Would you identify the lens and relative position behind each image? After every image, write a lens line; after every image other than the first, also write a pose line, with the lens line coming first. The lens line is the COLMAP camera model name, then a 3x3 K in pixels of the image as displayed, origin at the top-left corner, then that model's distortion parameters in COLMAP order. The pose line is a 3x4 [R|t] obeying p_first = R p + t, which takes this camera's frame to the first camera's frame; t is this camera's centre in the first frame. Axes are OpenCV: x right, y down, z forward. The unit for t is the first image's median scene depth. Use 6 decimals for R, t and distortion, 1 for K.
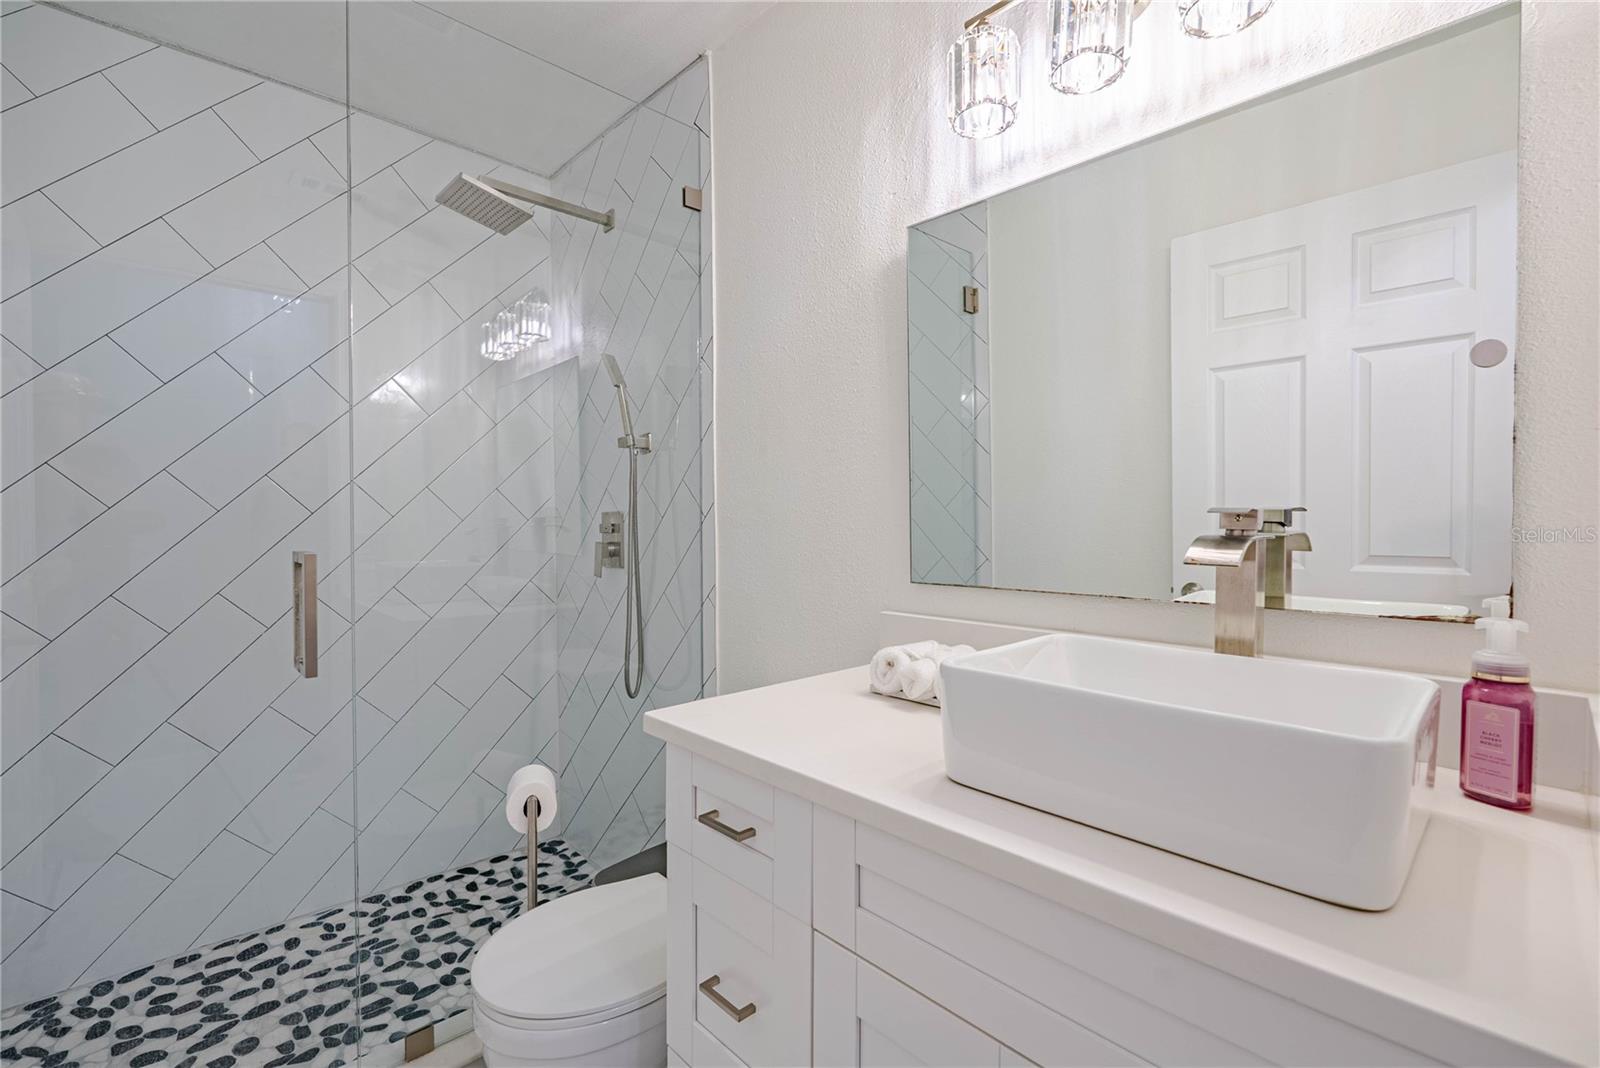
lens RADIAL K [[702.4, 0, 800.0], [0, 702.4, 534.0], [0, 0, 1]] dist [-0.004431, 0.000846]
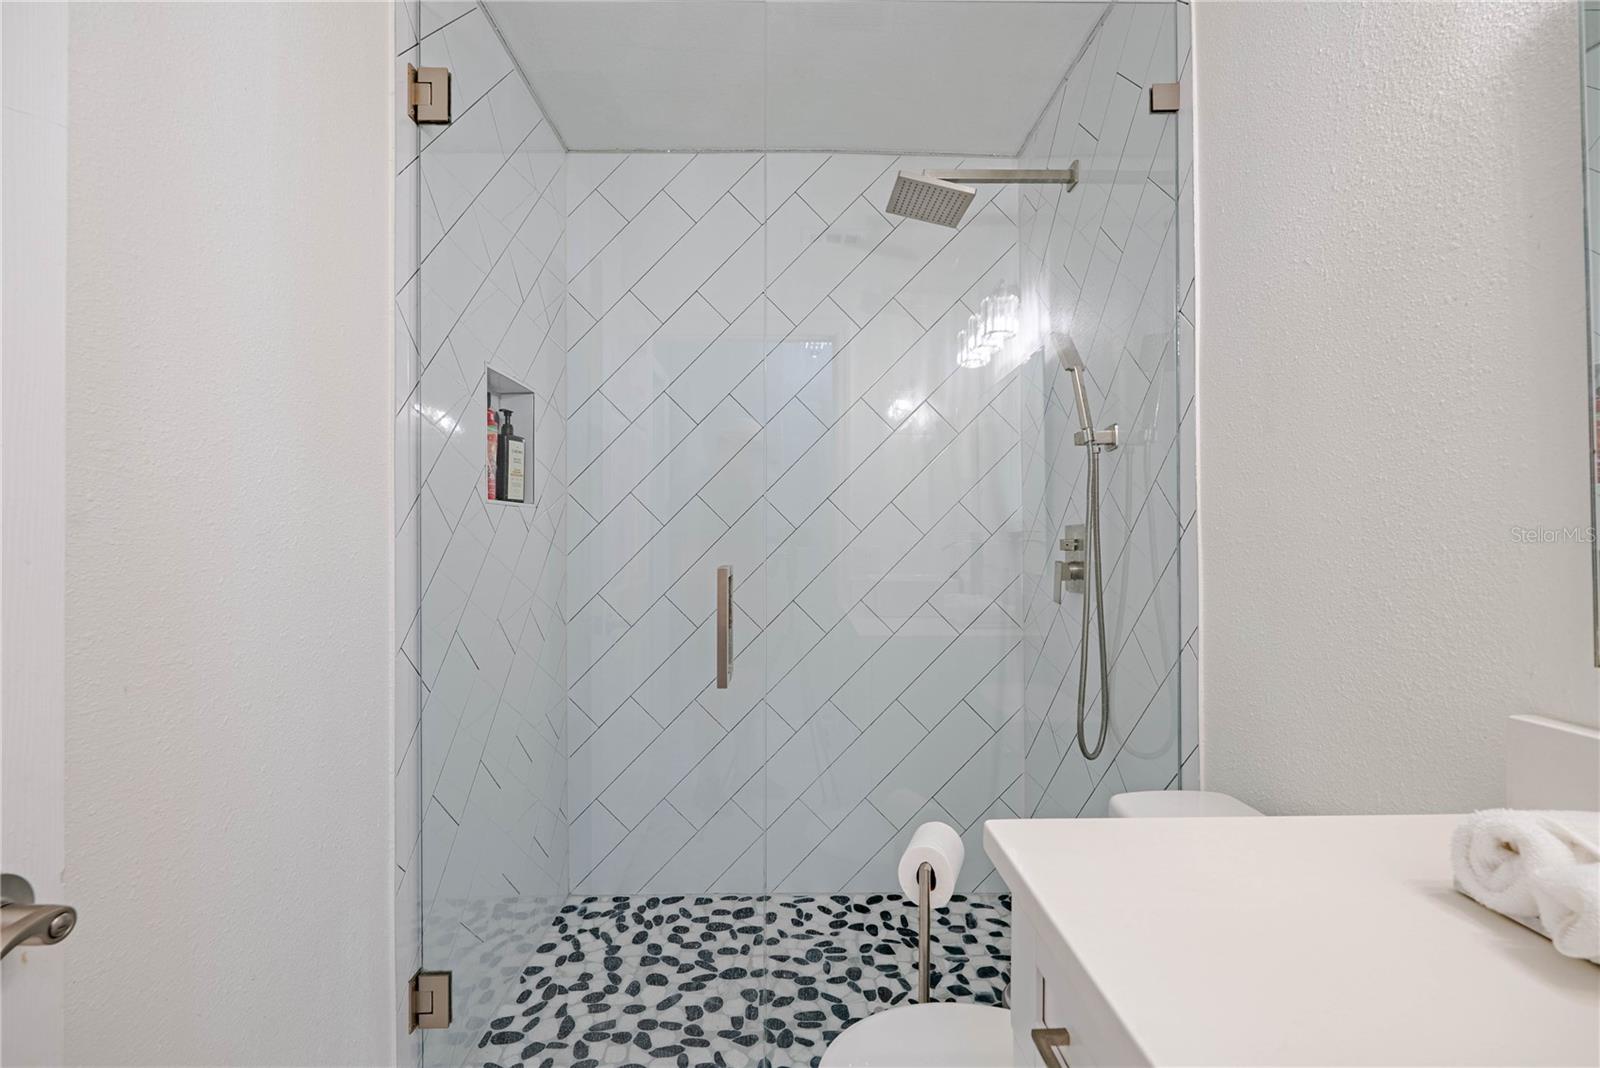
lens RADIAL K [[702.4, 0, 800.0], [0, 702.4, 534.0], [0, 0, 1]] dist [-0.004431, 0.000846]
pose [[0.741646, -0.000921, -0.670791, 0.052910], [-0.012283, 0.999813, -0.014953, -0.005295], [0.670679, 0.019329, 0.741496, 0.196920]]
